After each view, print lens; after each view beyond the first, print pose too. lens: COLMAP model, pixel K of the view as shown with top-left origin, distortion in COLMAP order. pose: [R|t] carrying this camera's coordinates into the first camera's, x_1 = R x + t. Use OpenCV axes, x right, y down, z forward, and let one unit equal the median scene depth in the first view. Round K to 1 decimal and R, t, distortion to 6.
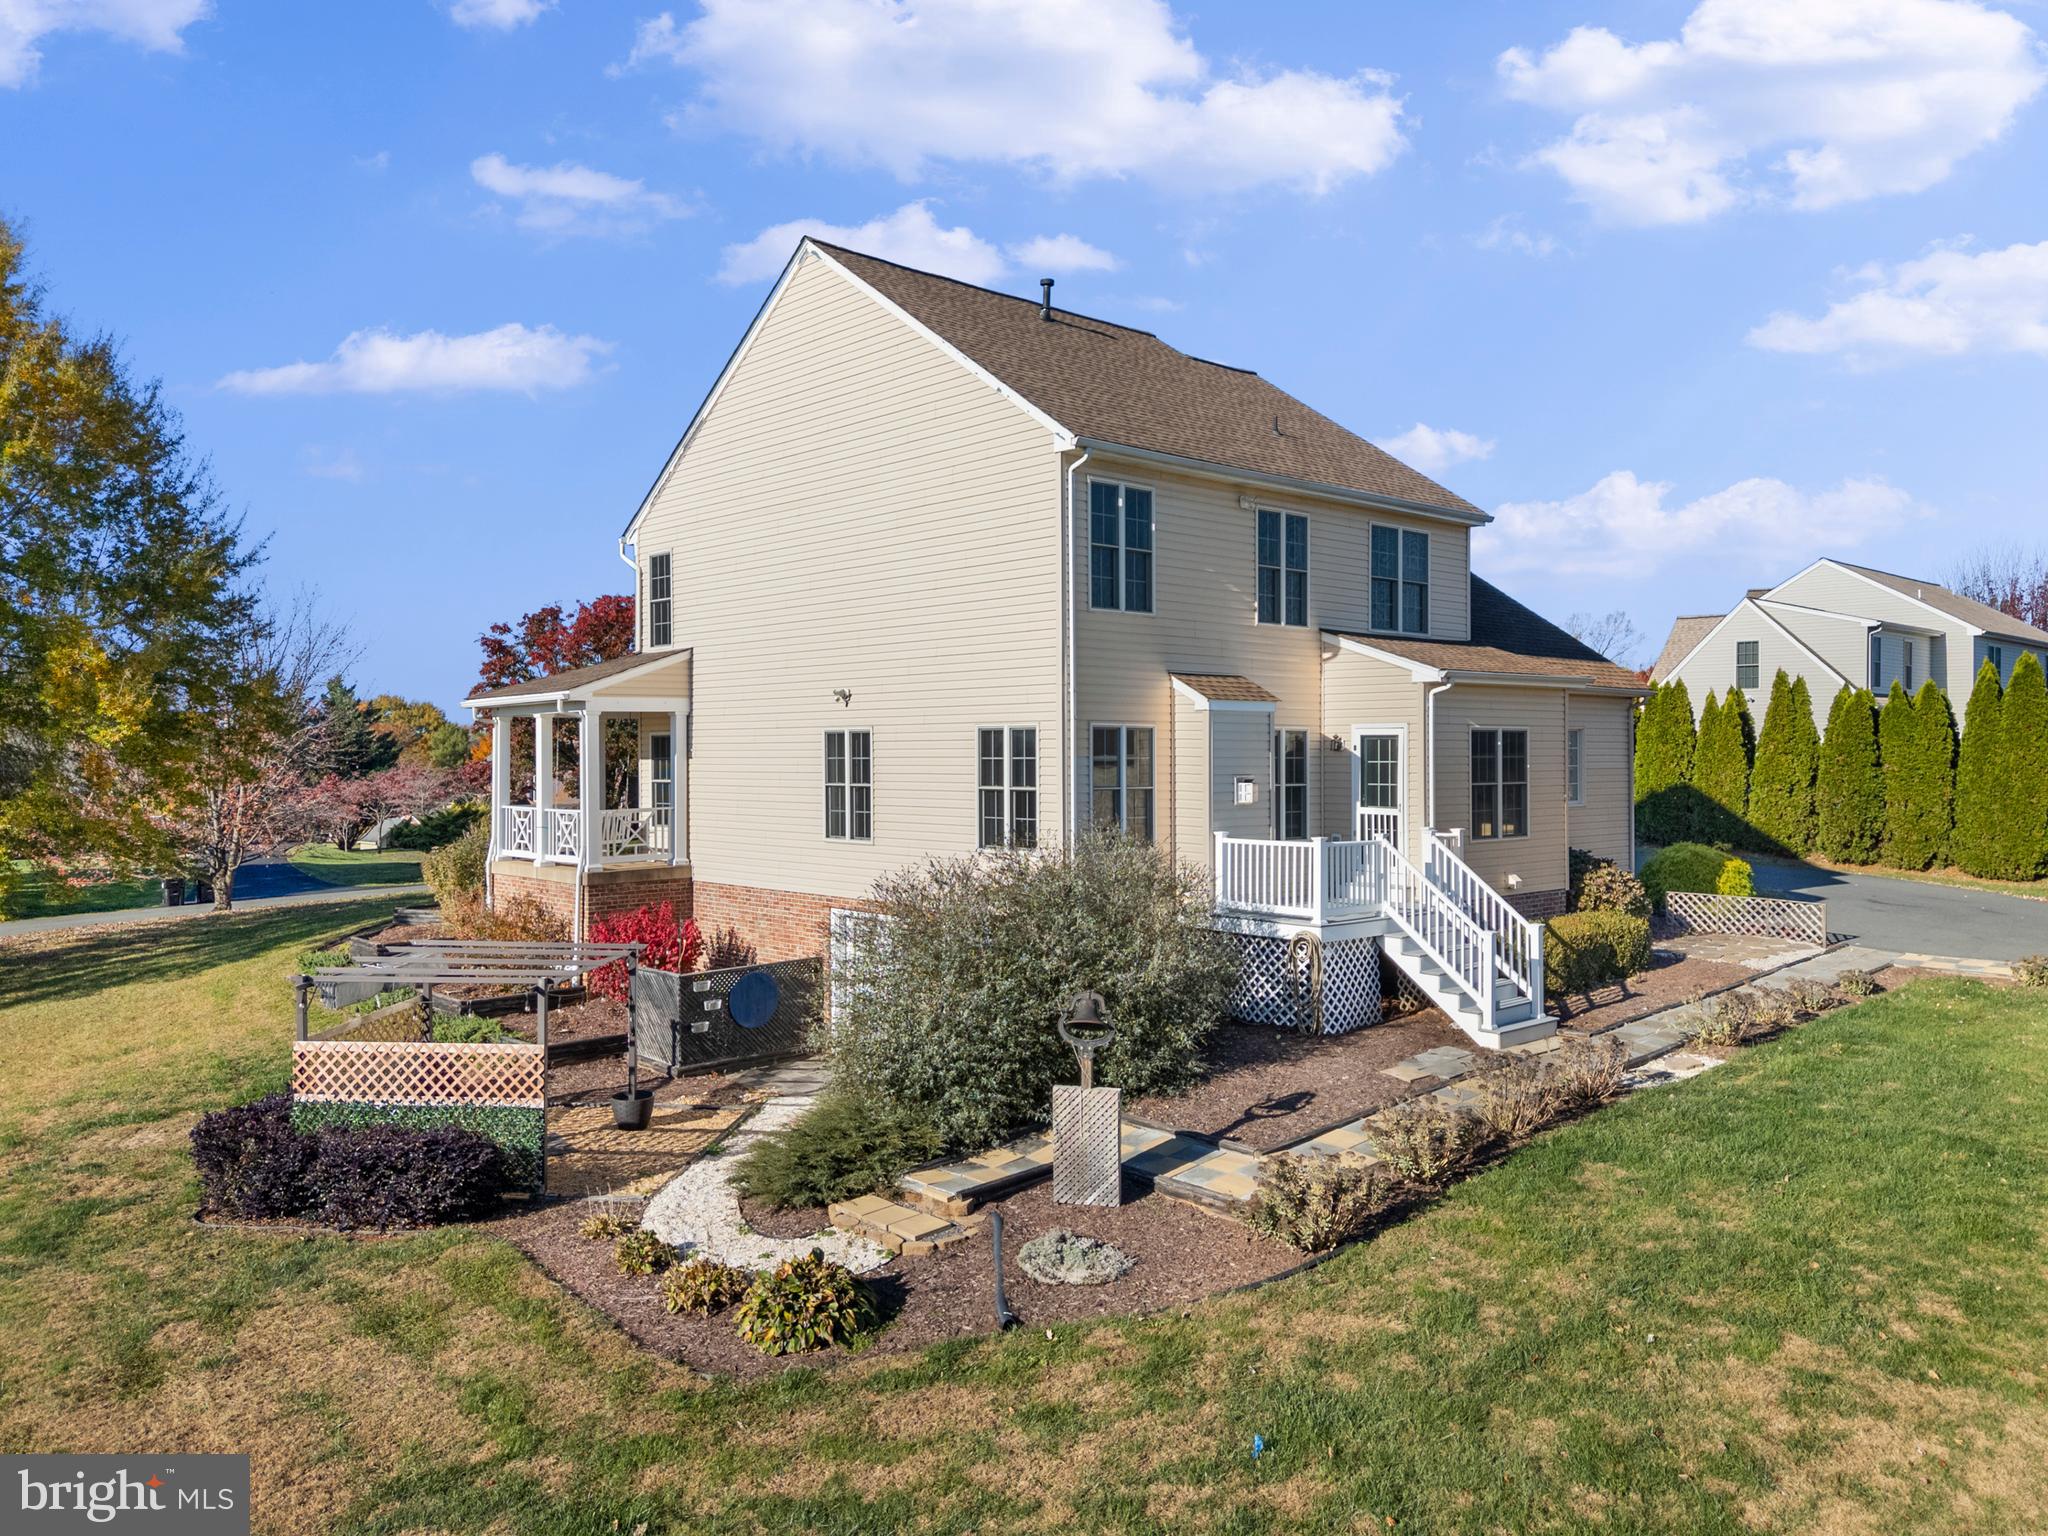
lens RADIAL K [[1504.3, 0, 1031.1], [0, 1504.3, 759.2], [0, 0, 1]] dist [0.058342, -0.045067]
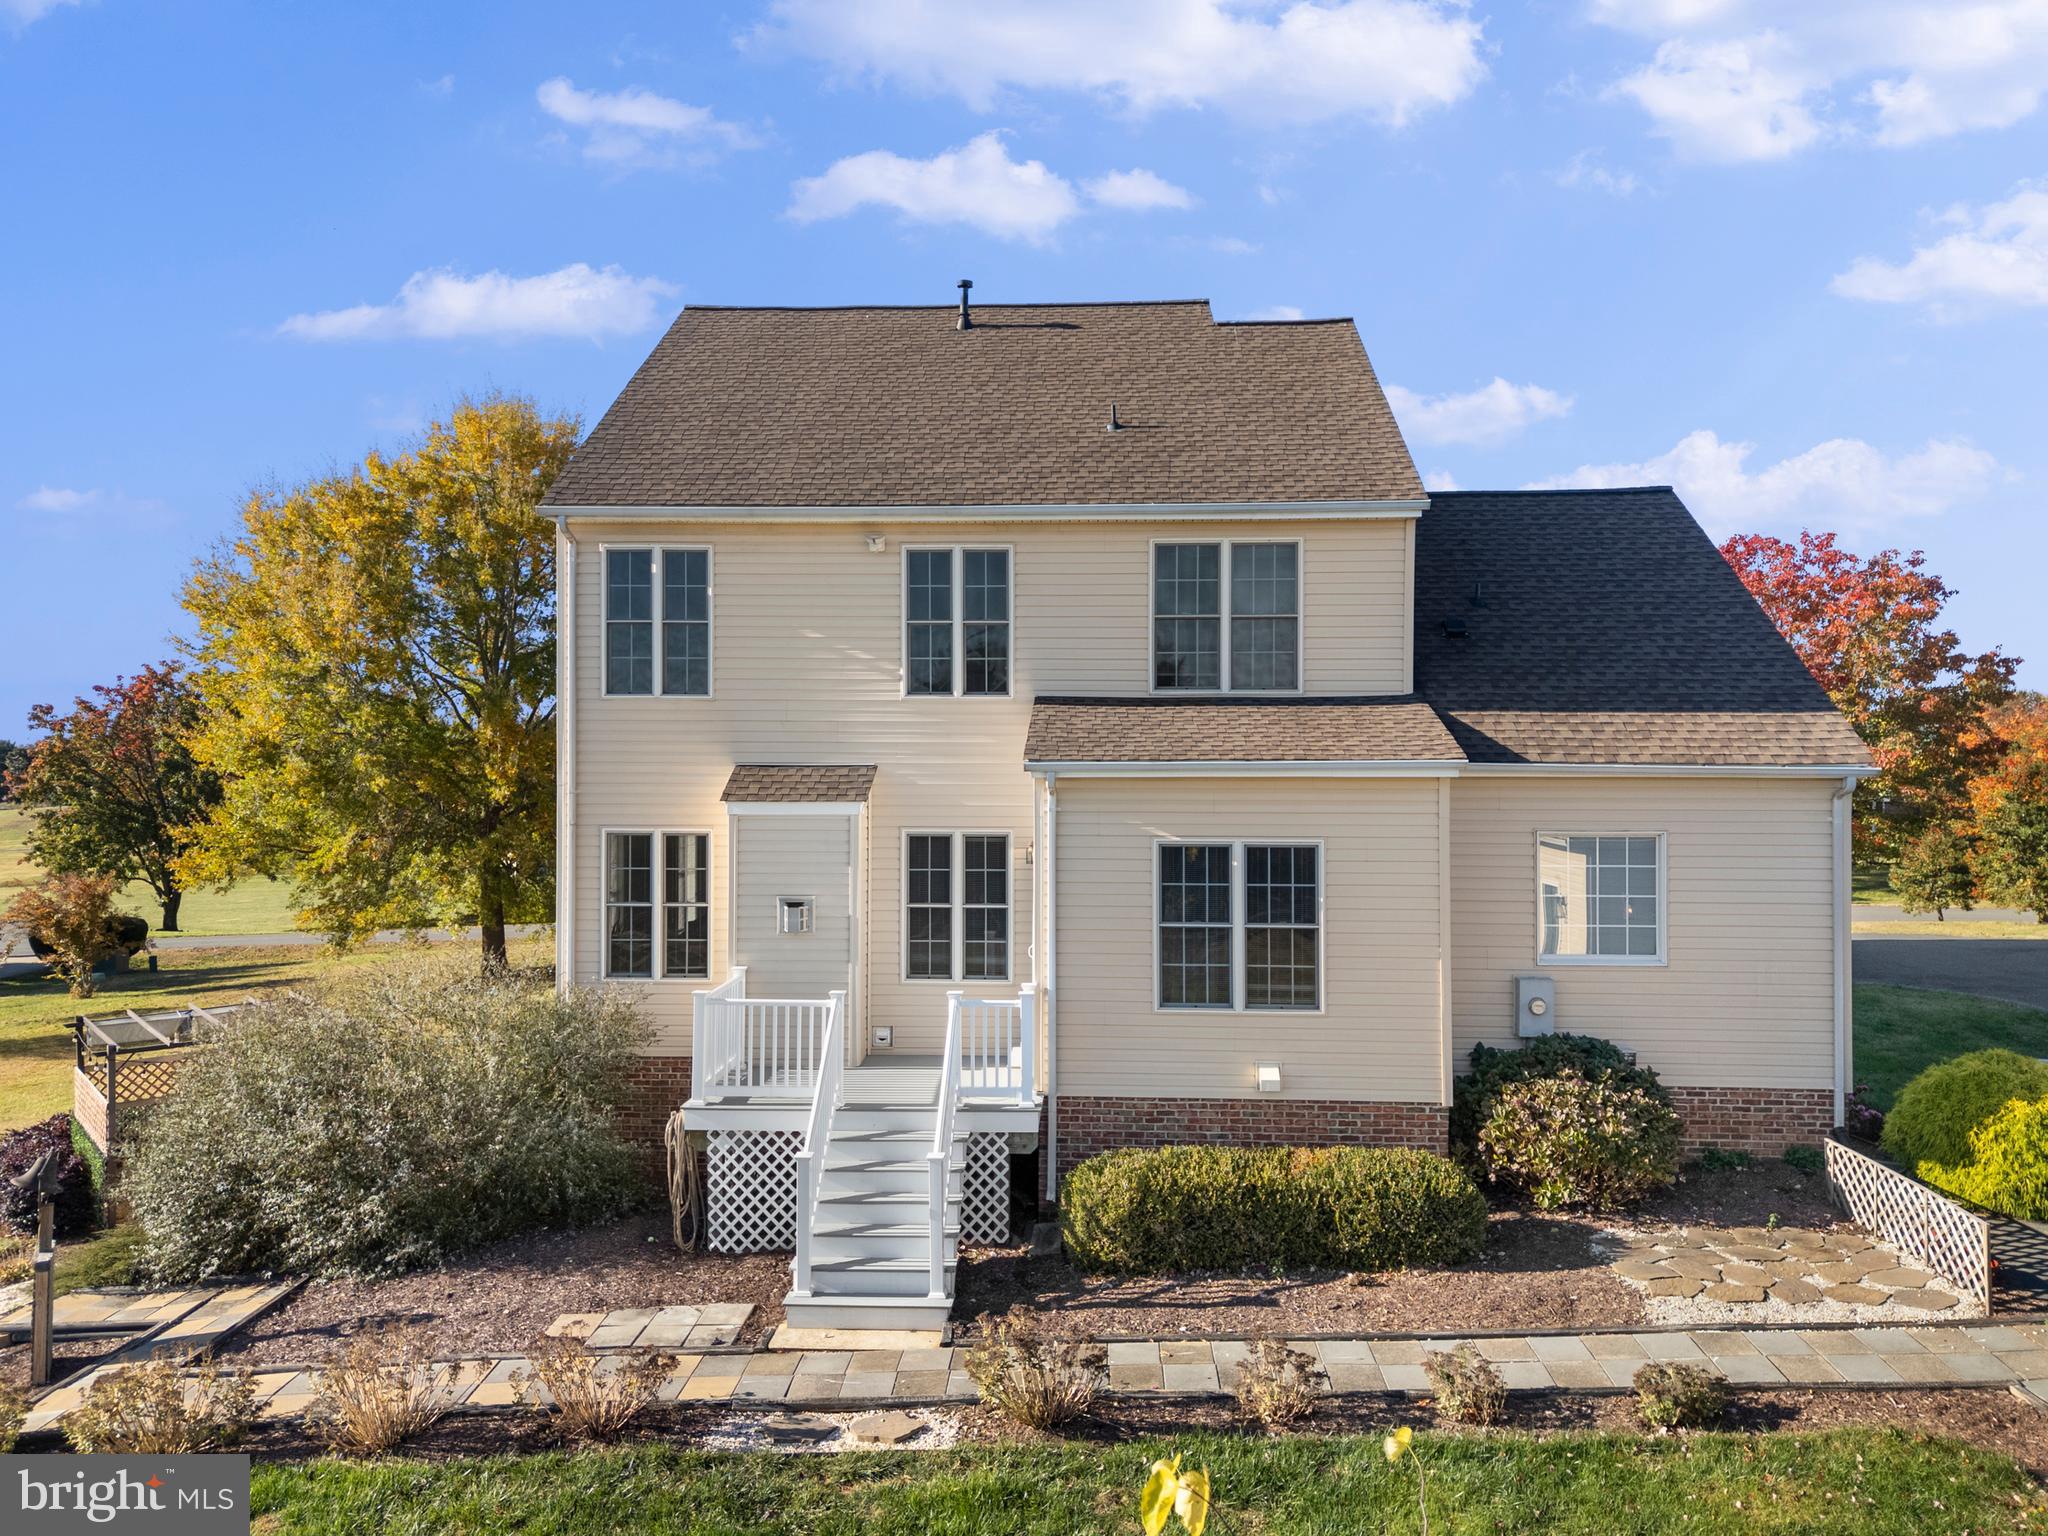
lens RADIAL K [[1495.9, 0, 1028.4], [0, 1495.9, 757.6], [0, 0, 1]] dist [0.088425, -0.088183]
pose [[0.701422, 0.004175, -0.712734, 0.816740], [-0.004035, 0.999990, 0.001887, -0.066203], [0.712735, 0.001552, 0.701432, 0.553375]]
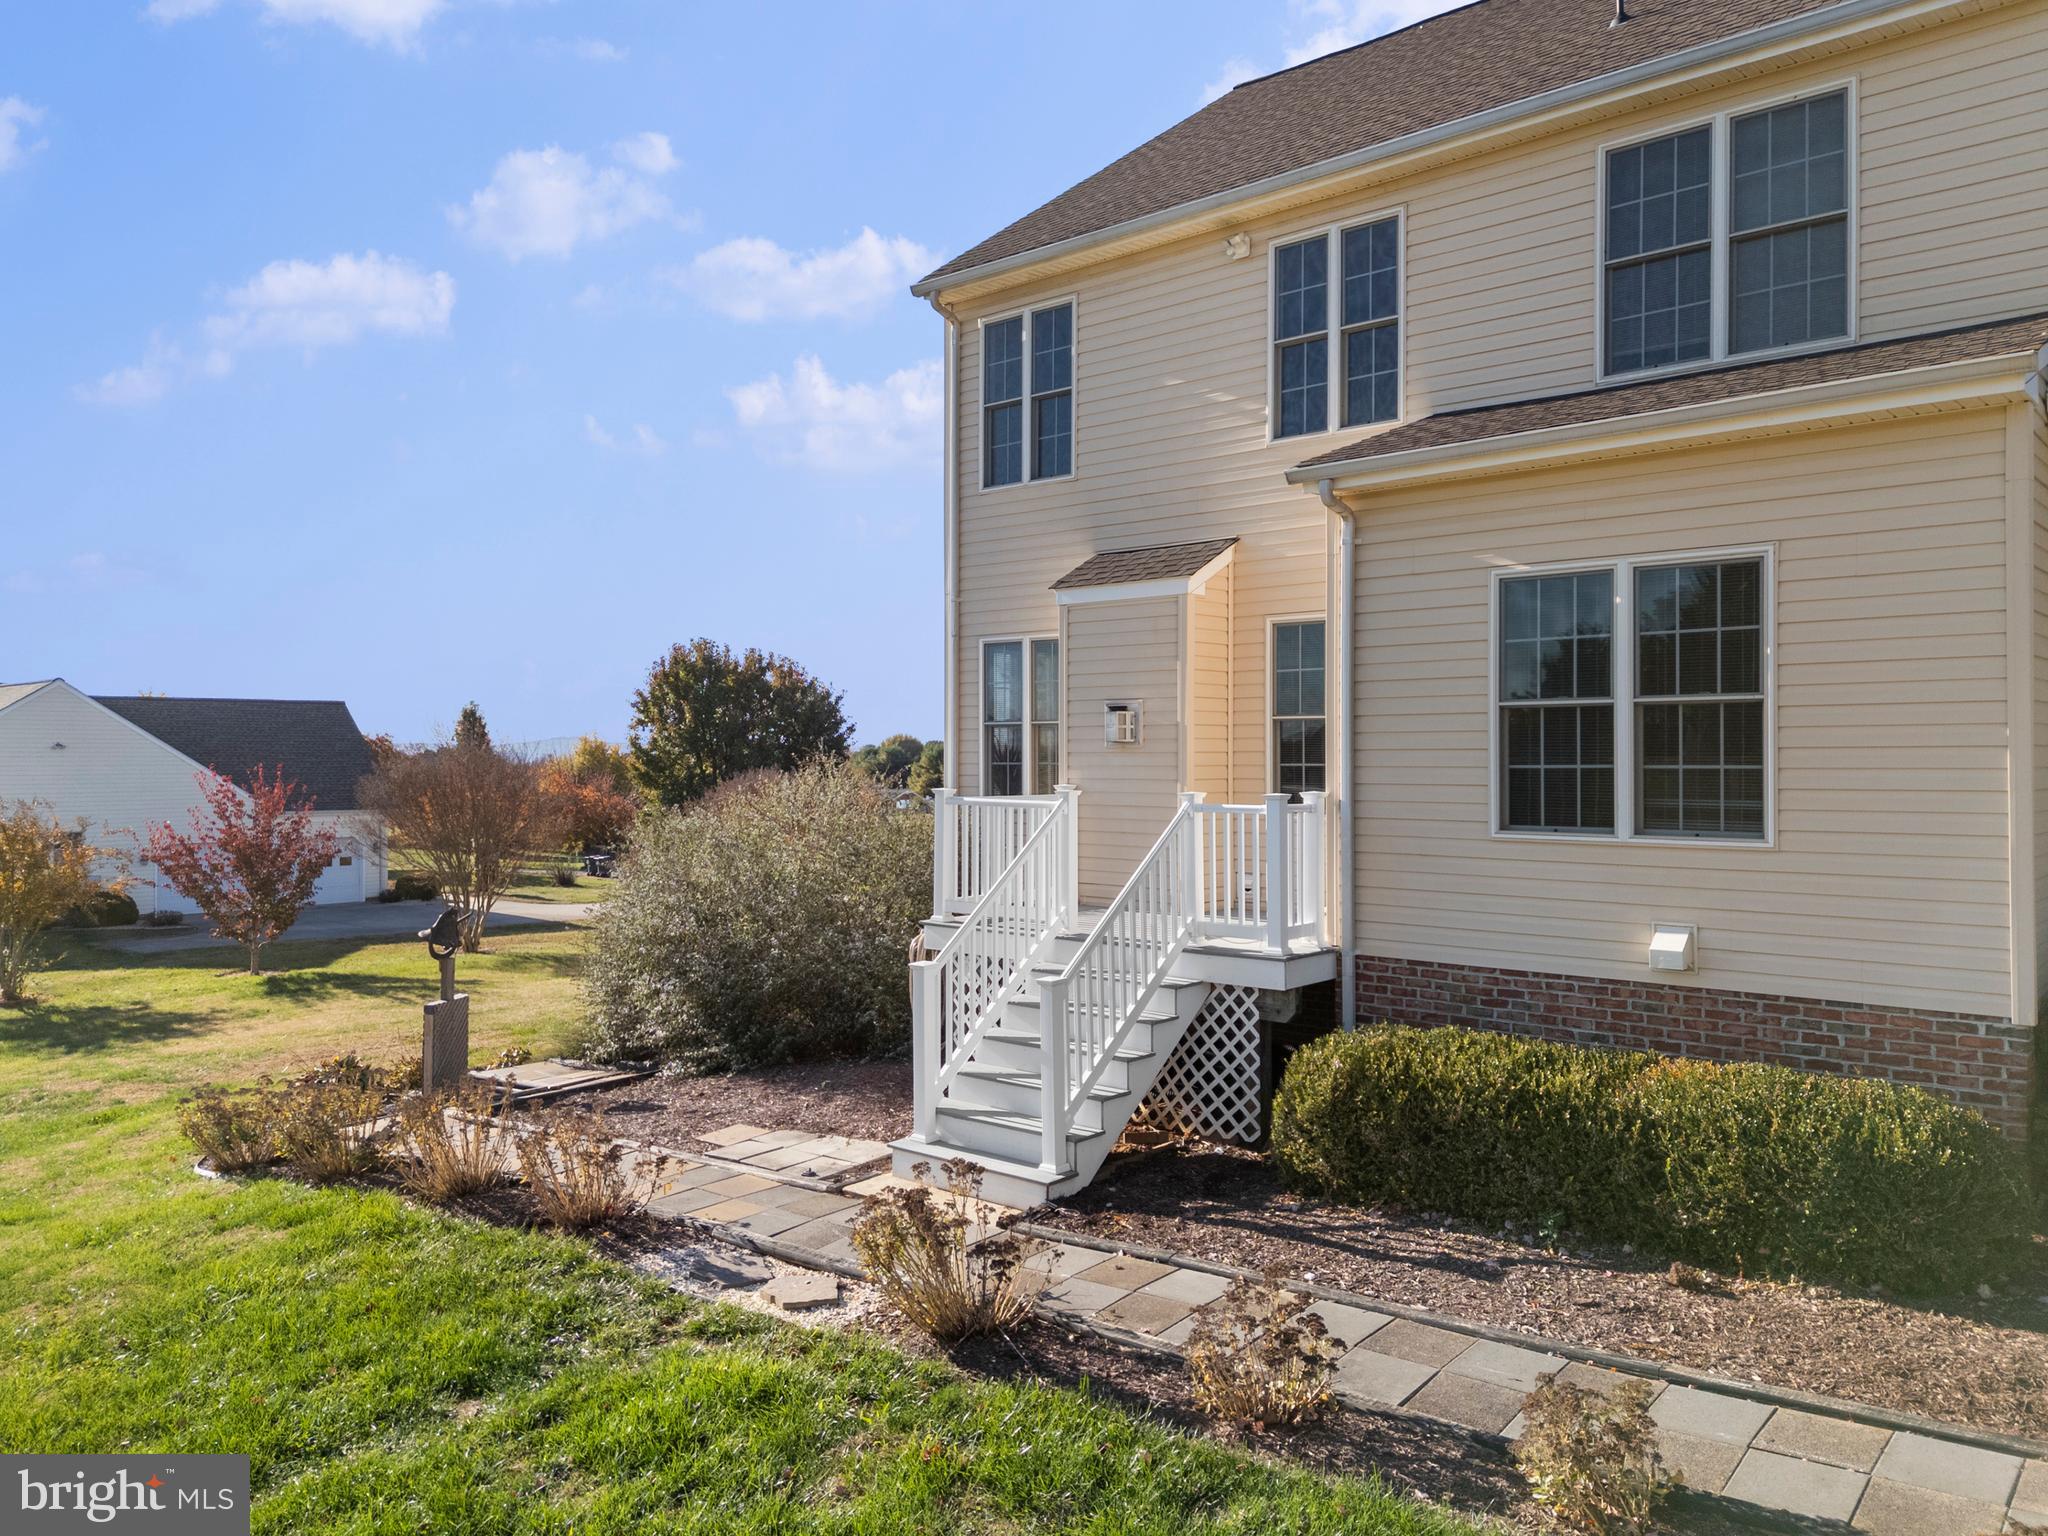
lens RADIAL K [[1495.9, 0, 1028.4], [0, 1495.9, 757.6], [0, 0, 1]] dist [0.088425, -0.088183]
pose [[0.113844, 0.004443, -0.993489, 0.797907], [0.001265, 0.999989, 0.004616, 0.033726], [0.993498, -0.001782, 0.113837, 0.918565]]
